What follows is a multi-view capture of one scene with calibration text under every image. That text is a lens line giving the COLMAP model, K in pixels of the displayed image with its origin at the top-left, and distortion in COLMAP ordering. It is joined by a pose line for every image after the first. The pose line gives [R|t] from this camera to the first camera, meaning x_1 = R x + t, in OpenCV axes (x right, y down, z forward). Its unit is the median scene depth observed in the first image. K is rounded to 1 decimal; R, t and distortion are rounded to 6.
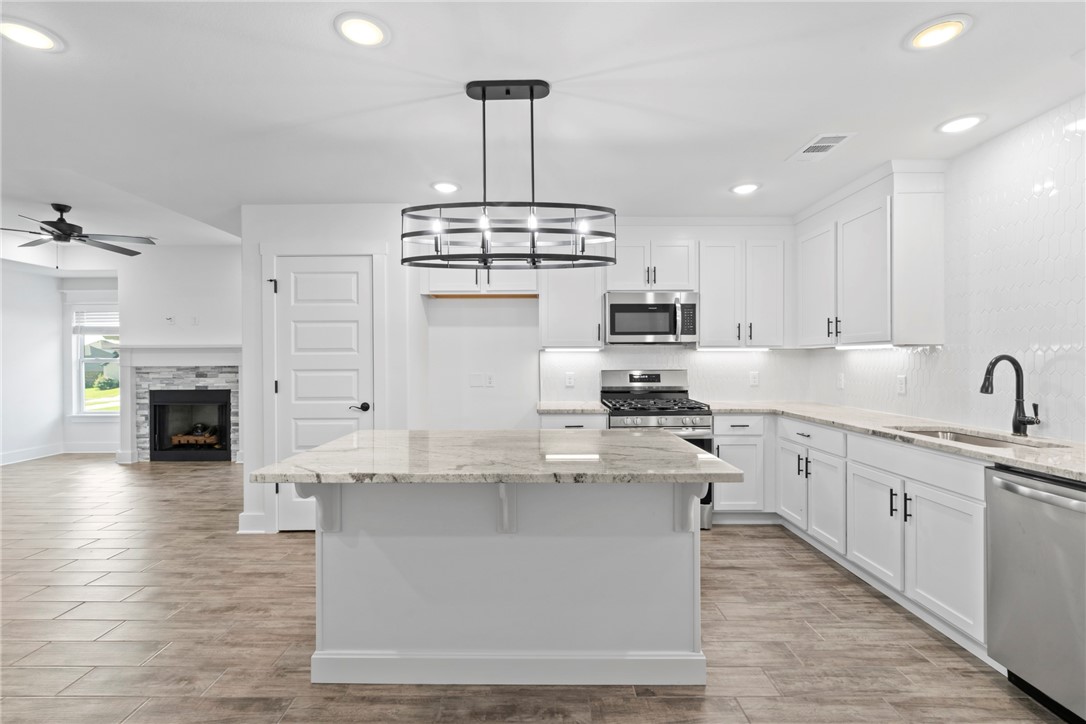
lens RADIAL K [[498.5, 0, 540.3], [0, 498.5, 361.0], [0, 0, 1]] dist [-0.001018, -0.001086]
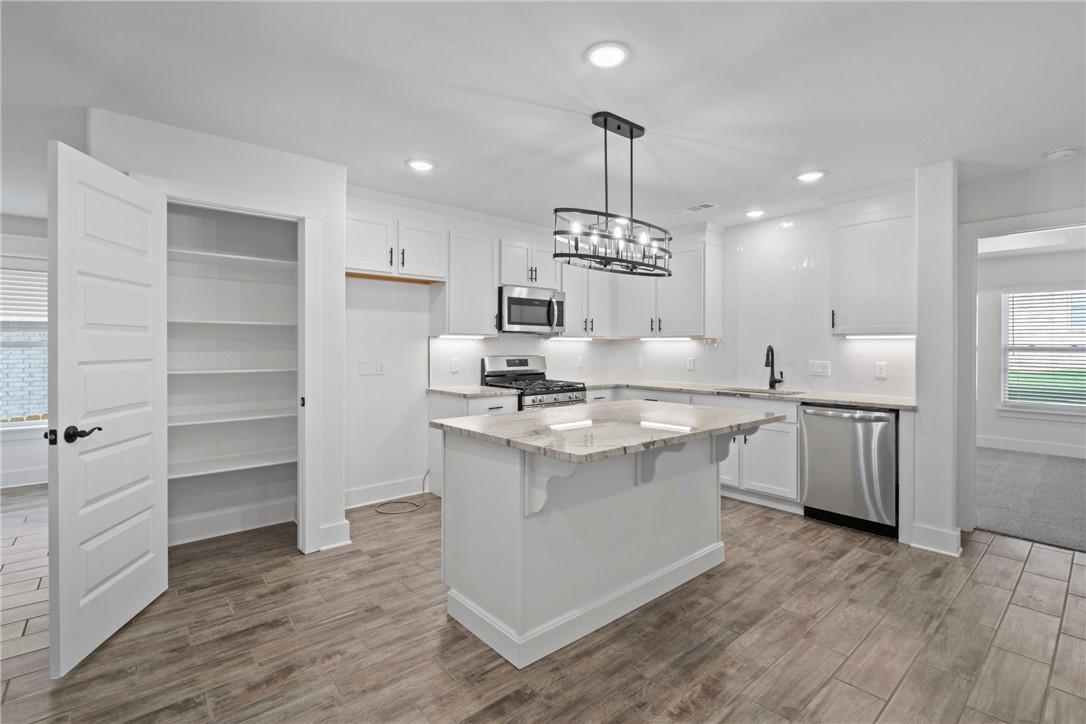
lens RADIAL K [[498.5, 0, 542.9], [0, 498.5, 348.0], [0, 0, 1]] dist [-0.001018, -0.001086]
pose [[0.753455, 0.003055, 0.657493, -0.844456], [-0.003286, 0.999994, -0.000881, 0.002012], [-0.657492, -0.001497, 0.753460, 0.170066]]
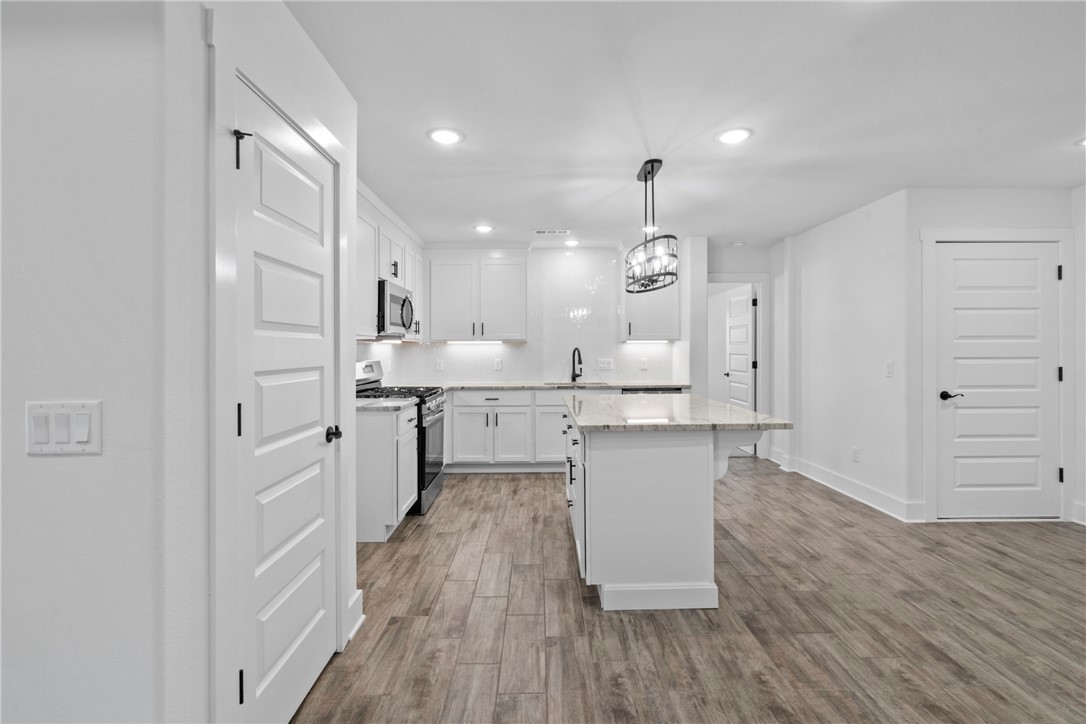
lens RADIAL K [[498.5, 0, 545.6], [0, 498.5, 349.9], [0, 0, 1]] dist [-0.001018, -0.001086]
pose [[-0.015054, 0.001440, 0.999886, -1.323112], [0.008241, 0.999965, -0.001316, 0.000609], [-0.999853, 0.008220, -0.015065, 1.126543]]
